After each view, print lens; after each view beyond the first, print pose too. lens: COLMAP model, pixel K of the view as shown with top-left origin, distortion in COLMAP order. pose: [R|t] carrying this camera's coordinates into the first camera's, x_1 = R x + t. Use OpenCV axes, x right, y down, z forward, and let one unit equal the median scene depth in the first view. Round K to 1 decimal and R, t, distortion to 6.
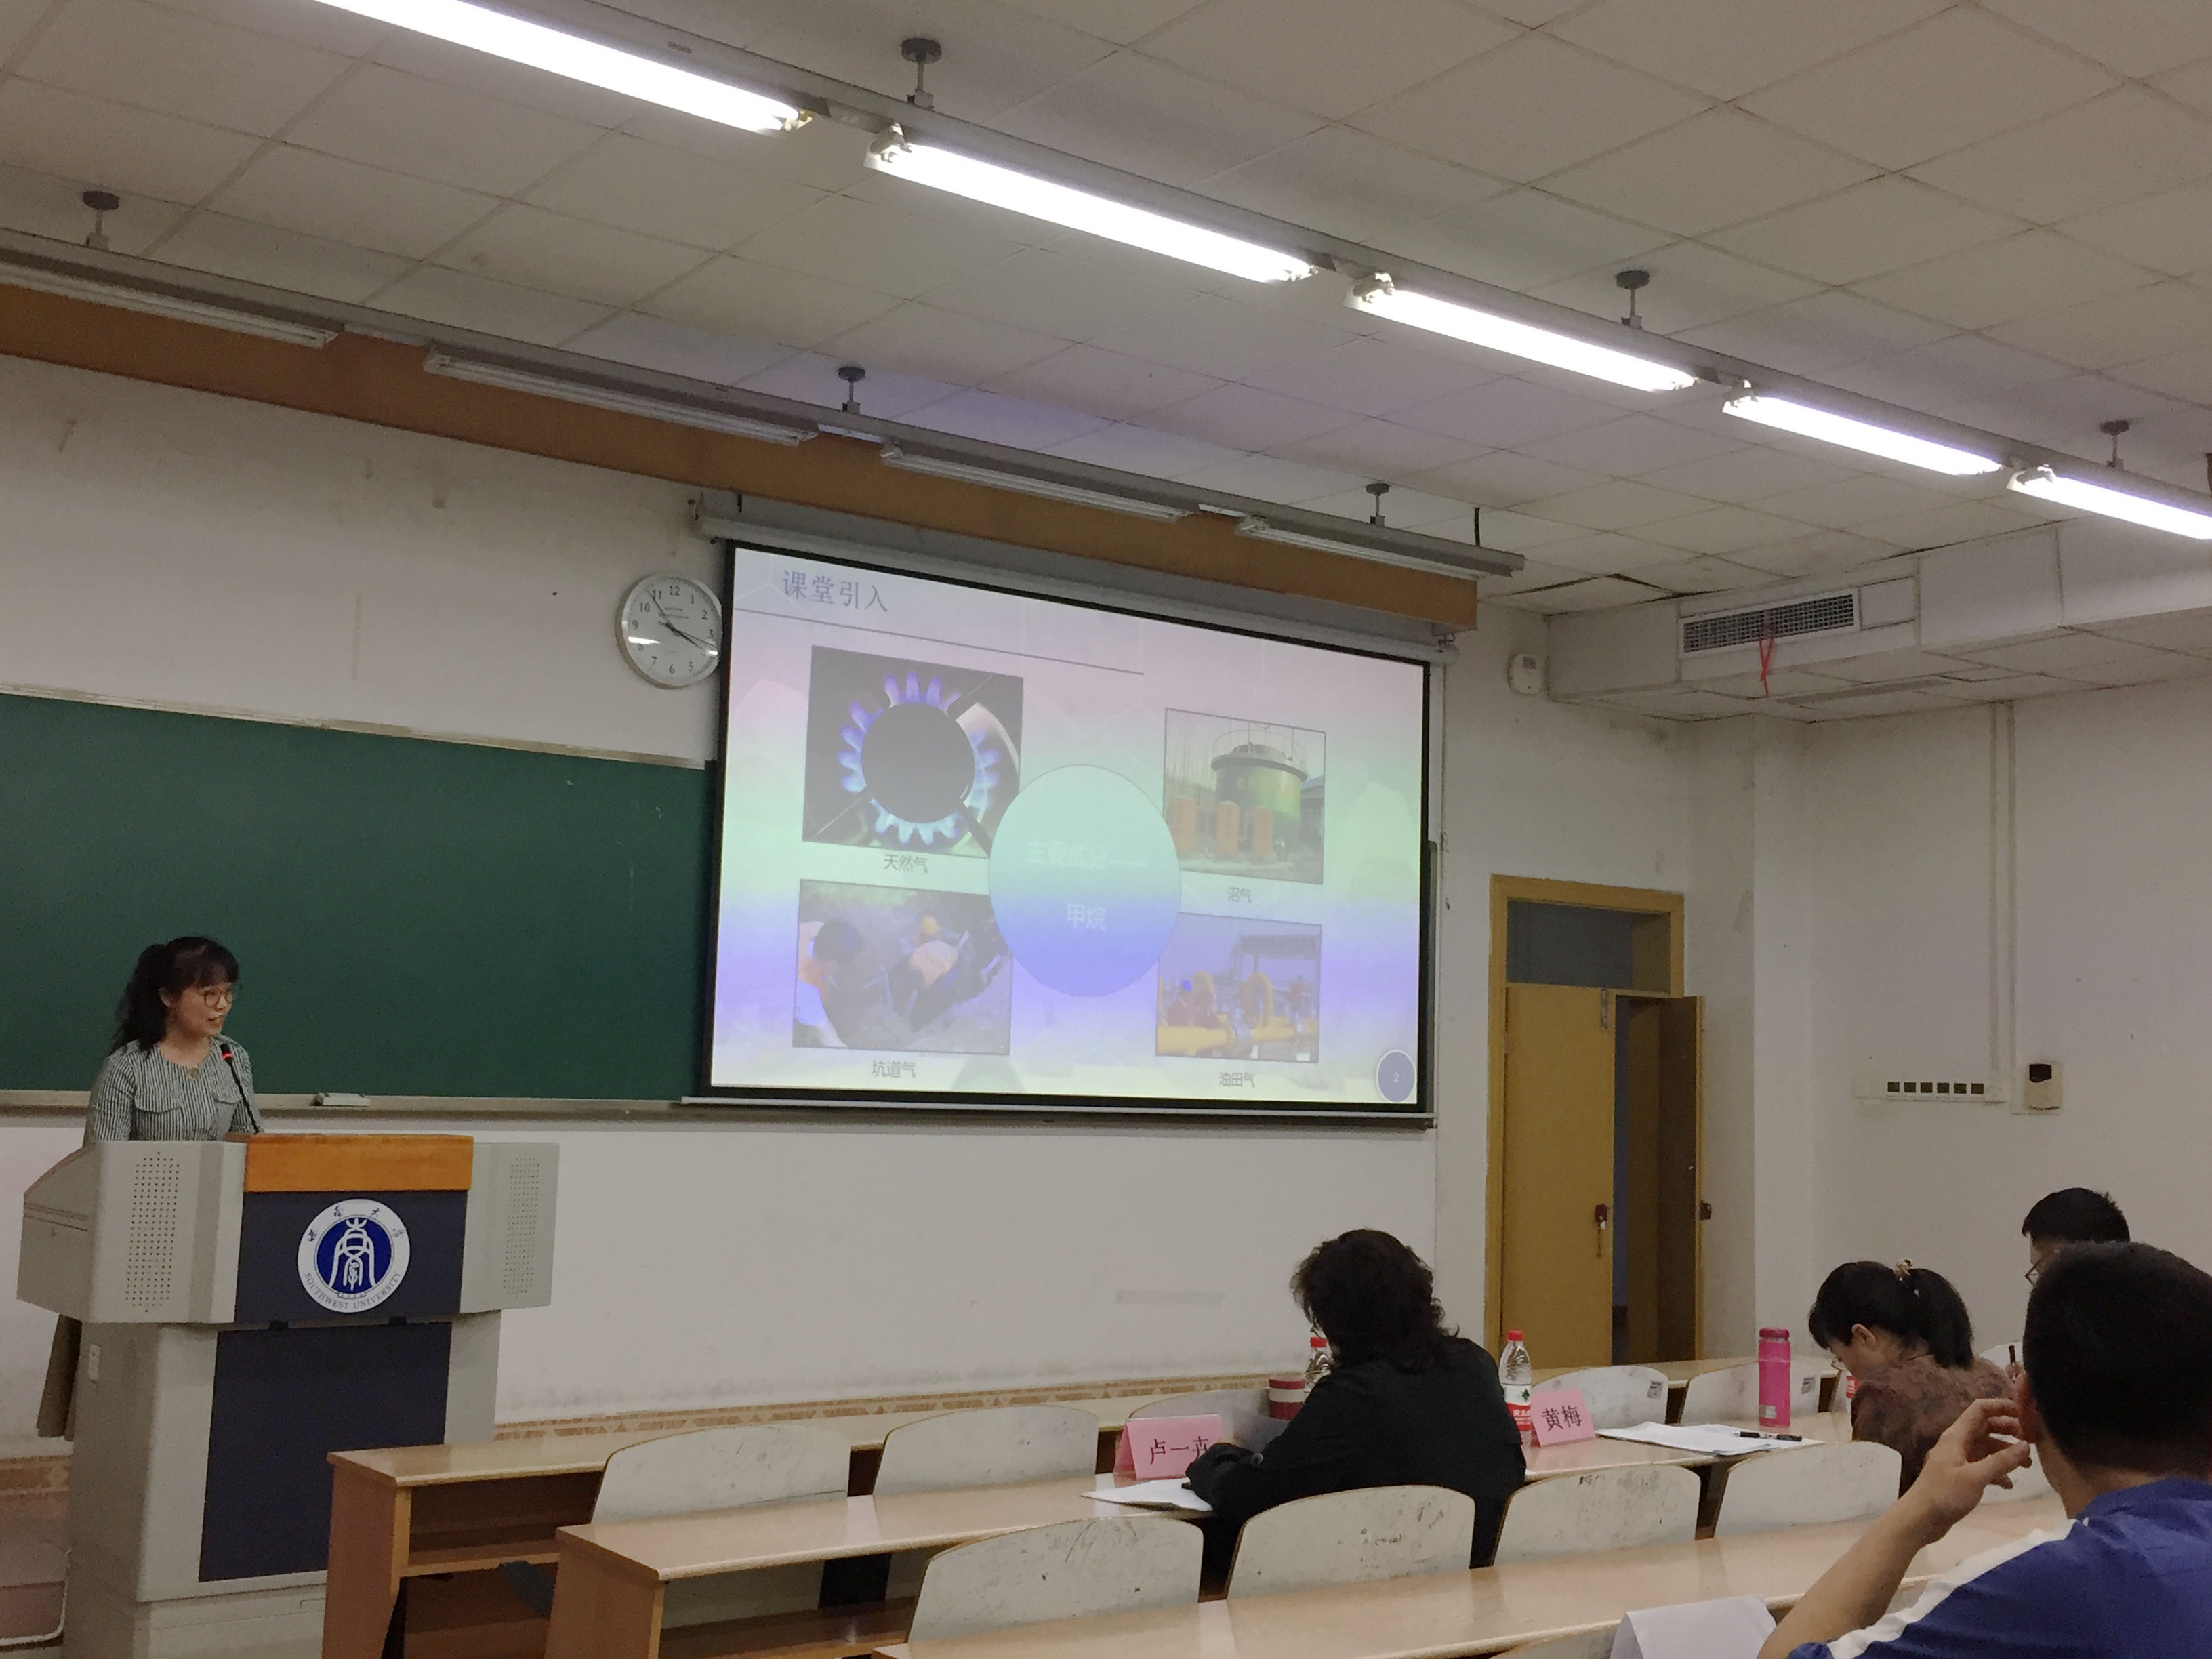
lens RADIAL K [[2392.1, 0, 1106.0], [0, 2392.1, 829.5], [0, 0, 1]] dist [0.007242, -0.003060]
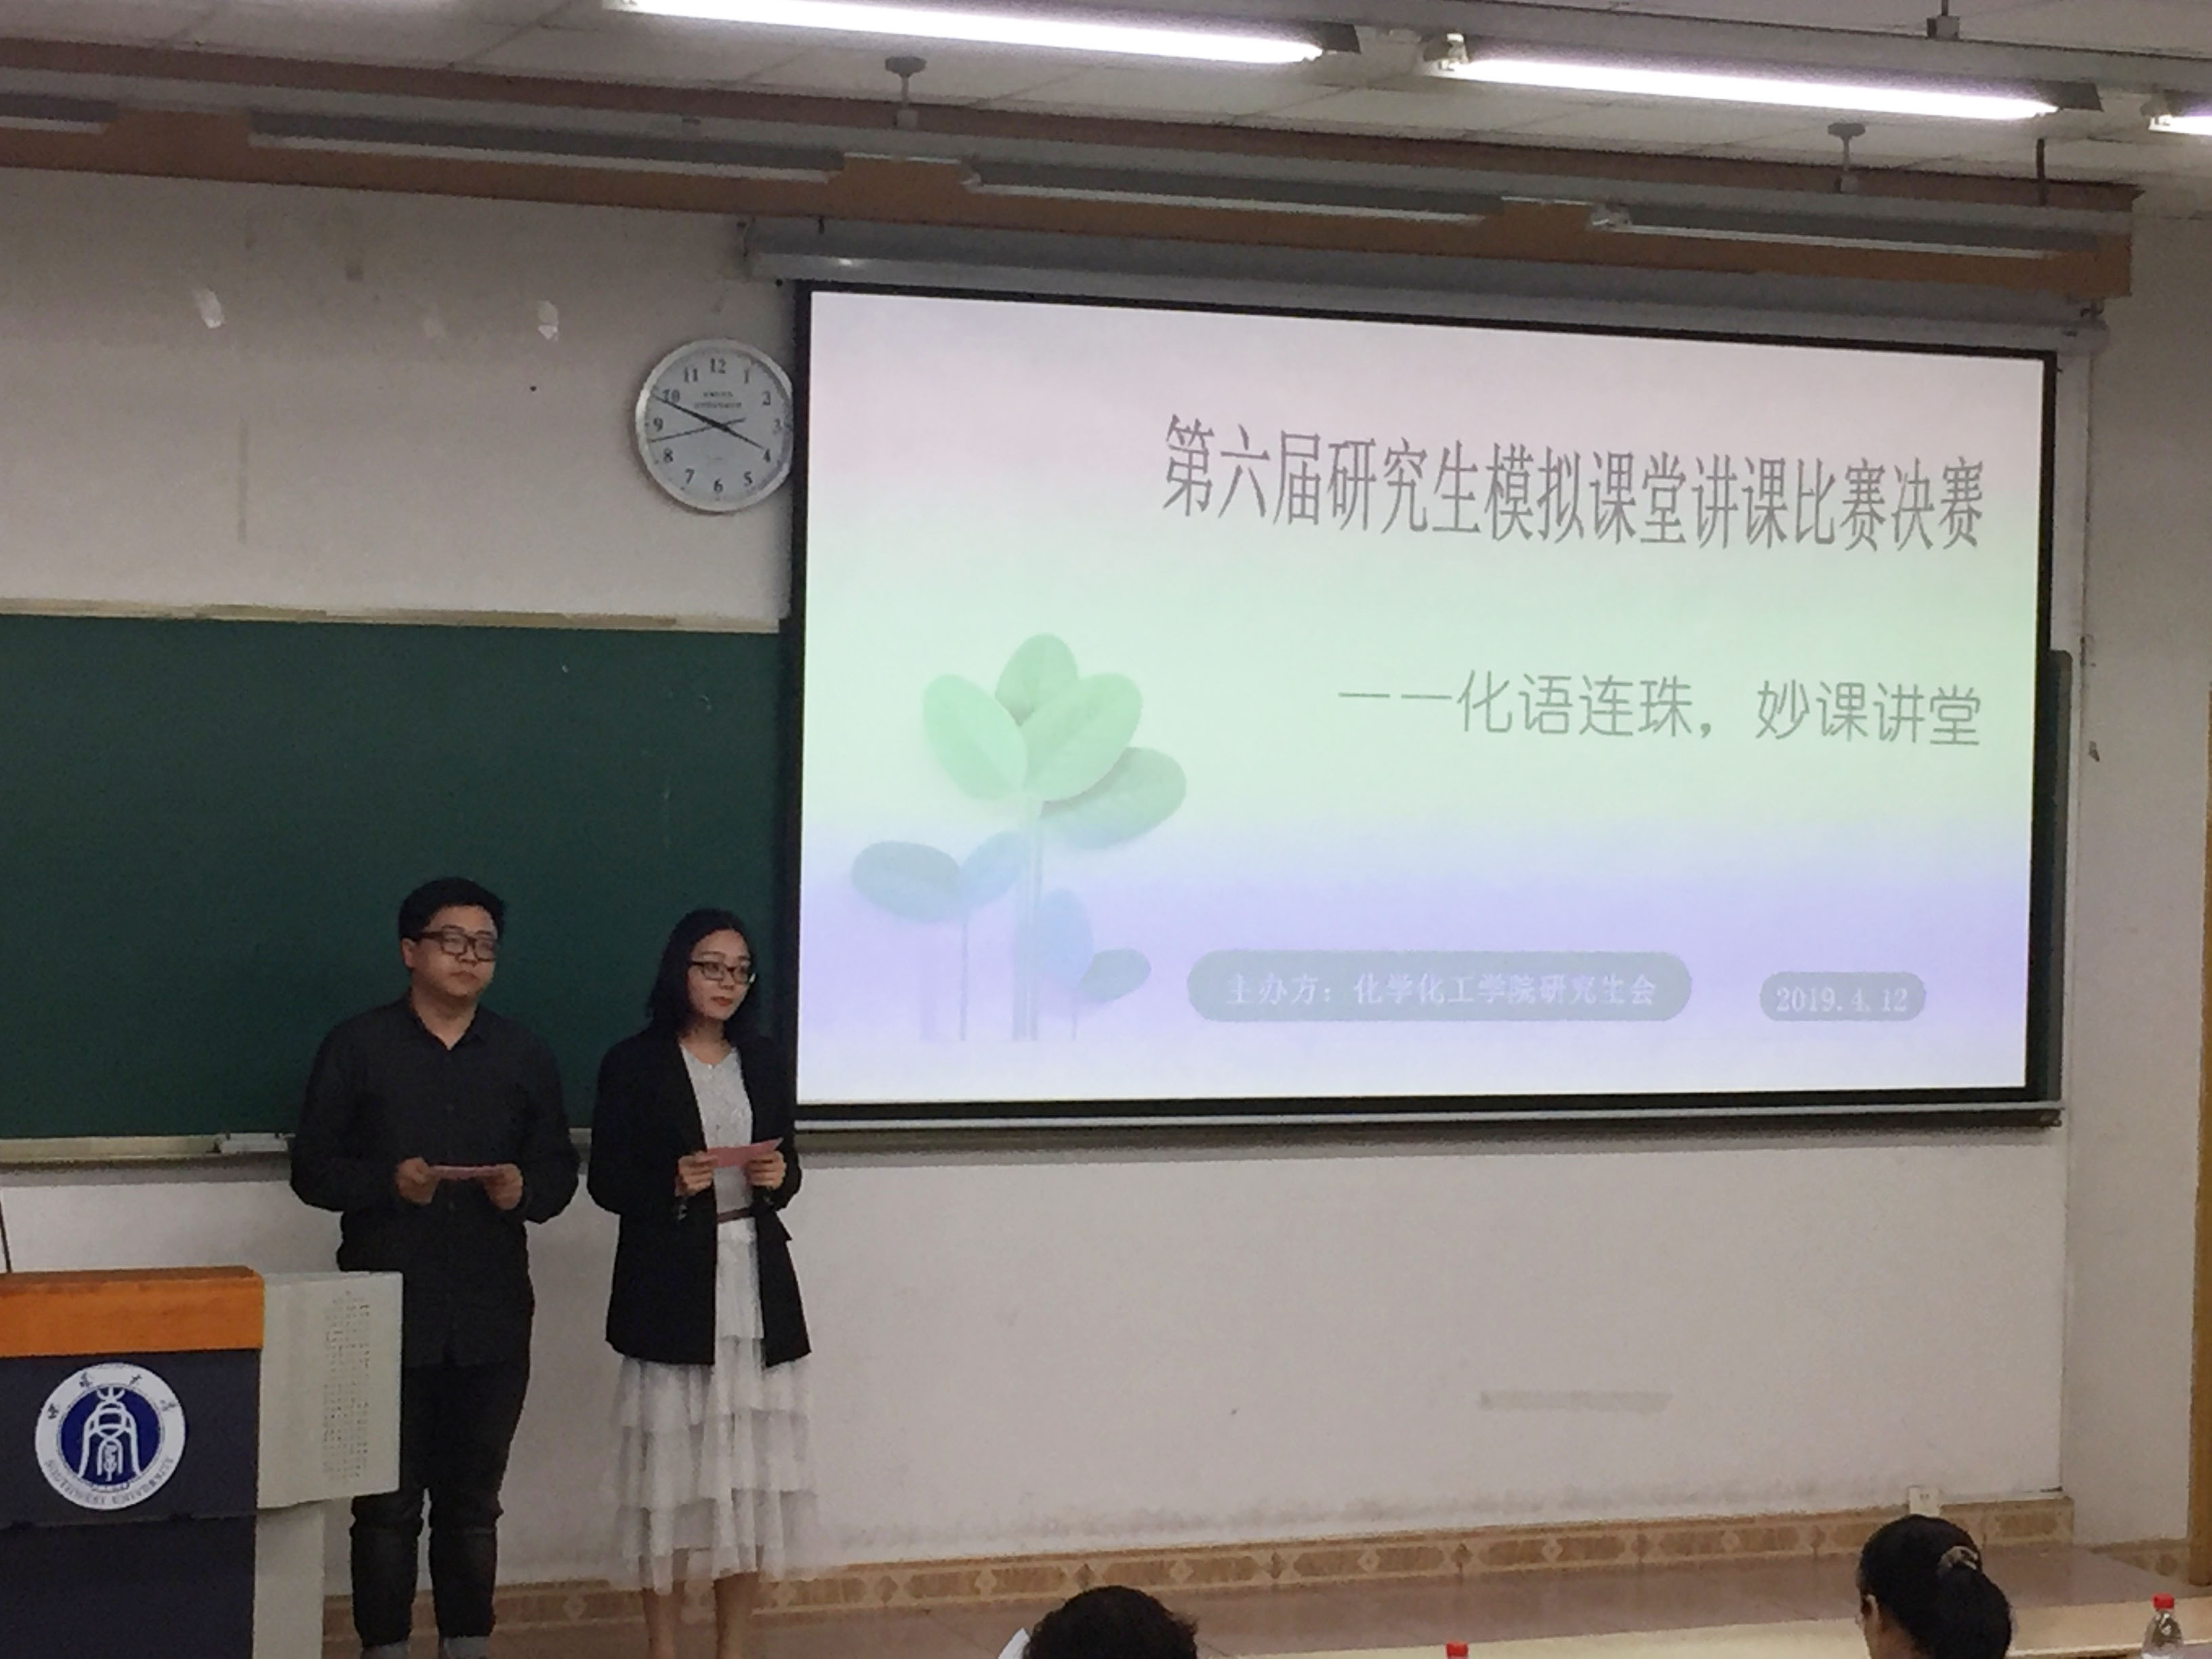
lens RADIAL K [[4419.7, 0, 1106.0], [0, 4419.7, 829.5], [0, 0, 1]] dist [-0.066132, 0.237671]
pose [[0.964881, -0.000710, -0.262686, 0.308433], [0.034141, 0.991853, 0.122726, -0.149701], [0.260459, -0.127384, 0.957045, -0.201398]]
